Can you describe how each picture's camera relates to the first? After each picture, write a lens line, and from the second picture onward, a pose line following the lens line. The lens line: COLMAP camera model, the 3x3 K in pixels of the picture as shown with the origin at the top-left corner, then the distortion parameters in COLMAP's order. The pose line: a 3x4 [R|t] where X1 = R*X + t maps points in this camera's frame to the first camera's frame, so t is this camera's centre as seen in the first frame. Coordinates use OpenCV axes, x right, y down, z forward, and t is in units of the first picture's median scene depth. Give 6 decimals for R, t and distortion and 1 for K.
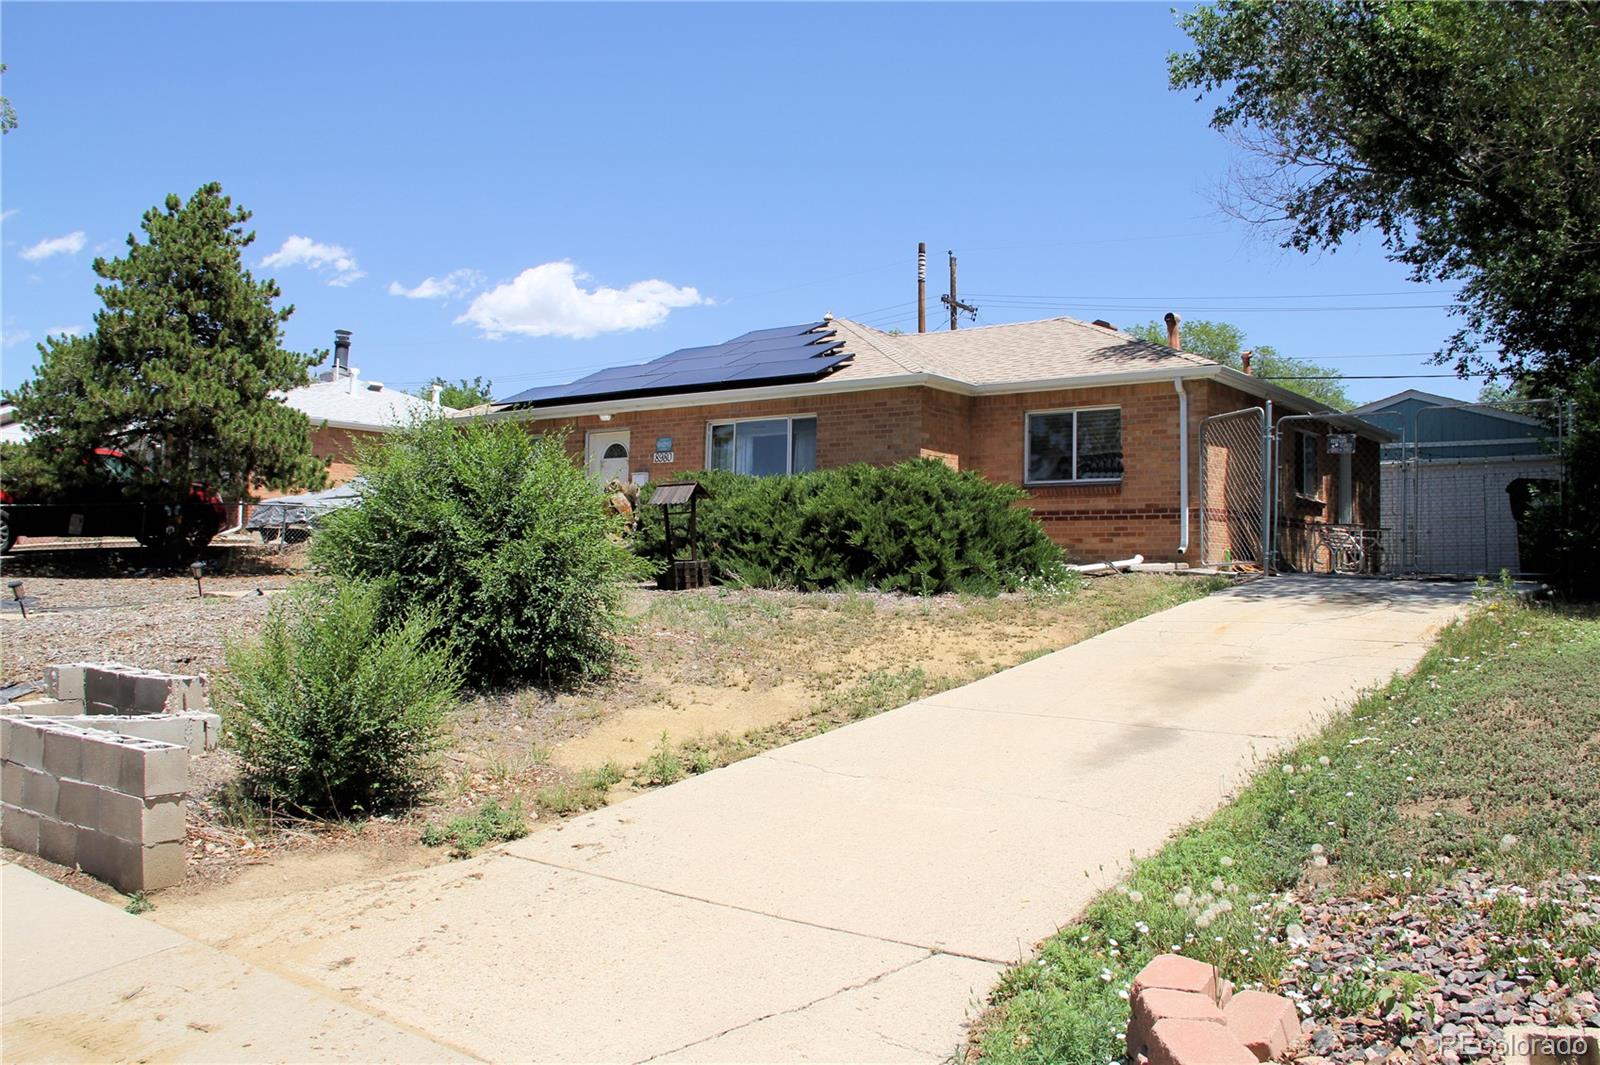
lens RADIAL K [[1331.6, 0, 806.6], [0, 1331.6, 548.3], [0, 0, 1]] dist [-0.184055, 0.135207]
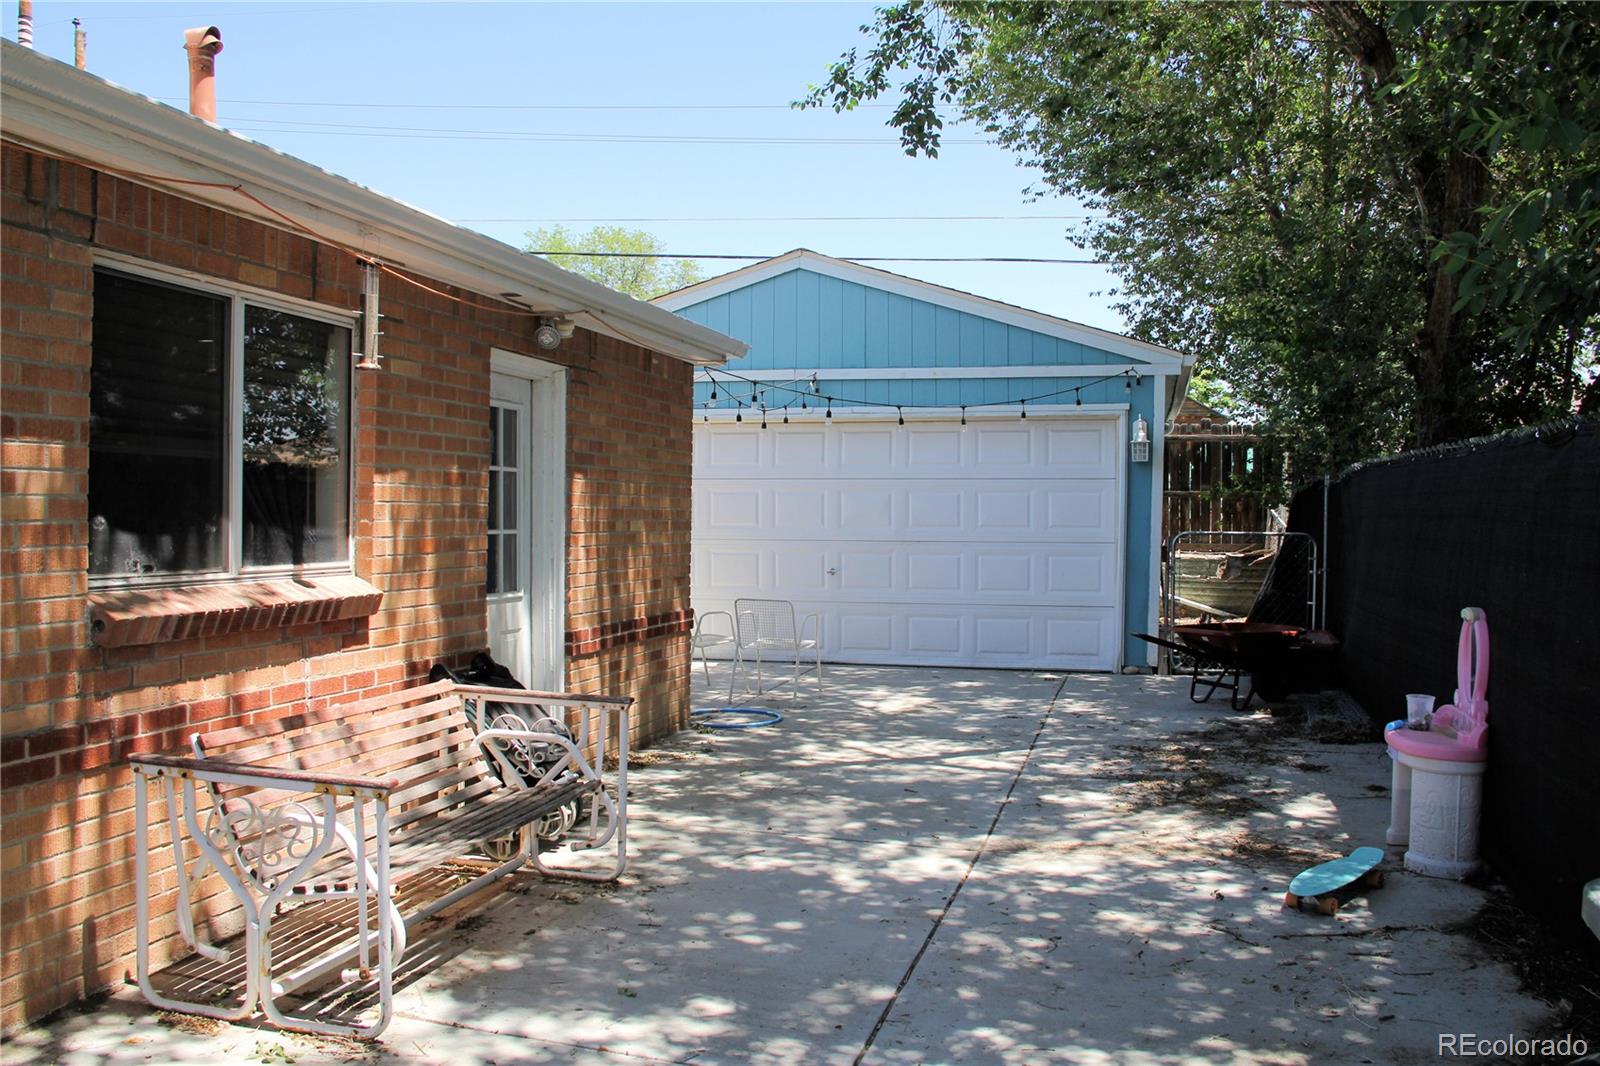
lens RADIAL K [[1411.0, 0, 800.0], [0, 1411.0, 533.0], [0, 0, 1]] dist [-0.183961, 0.160102]
pose [[0.918399, -0.009049, 0.395553, 0.357703], [-0.006191, 0.999287, 0.037236, -0.055126], [-0.395608, -0.036646, 0.917688, 0.707095]]
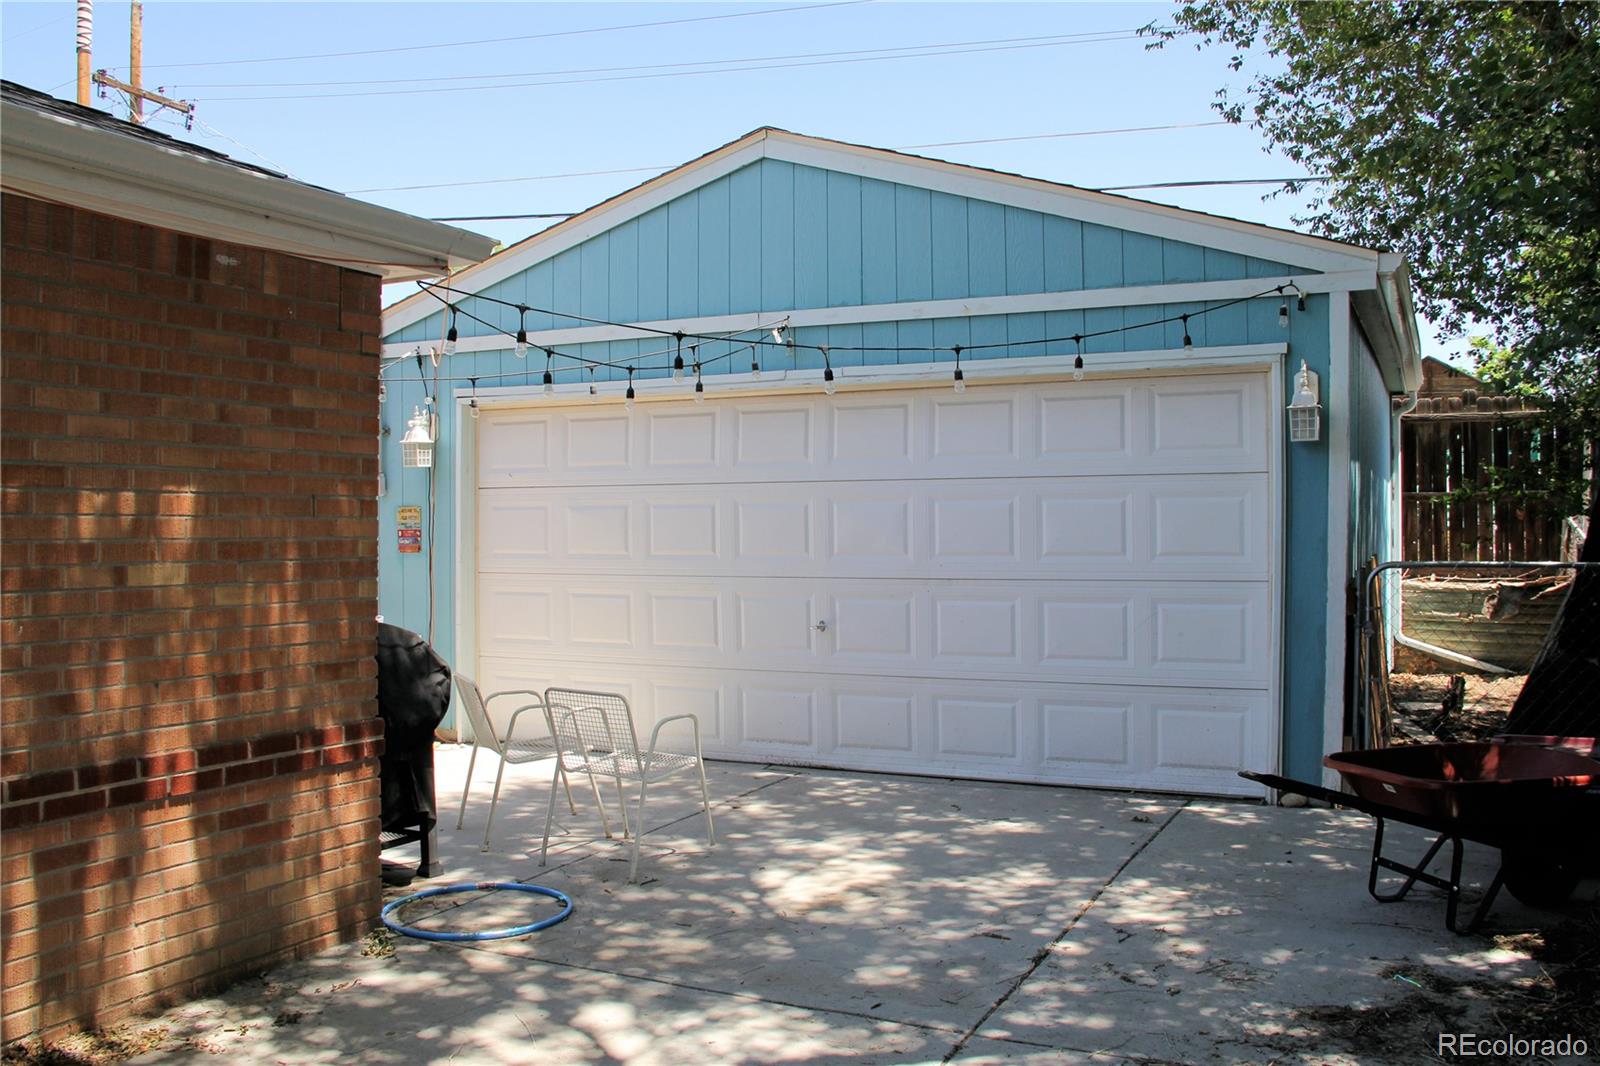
lens RADIAL K [[1411.0, 0, 800.0], [0, 1411.0, 533.0], [0, 0, 1]] dist [-0.183961, 0.160102]
pose [[0.979027, -0.016932, 0.203028, 0.525052], [0.011195, 0.999506, 0.029368, -0.053217], [-0.203425, -0.026479, 0.978733, 0.878625]]
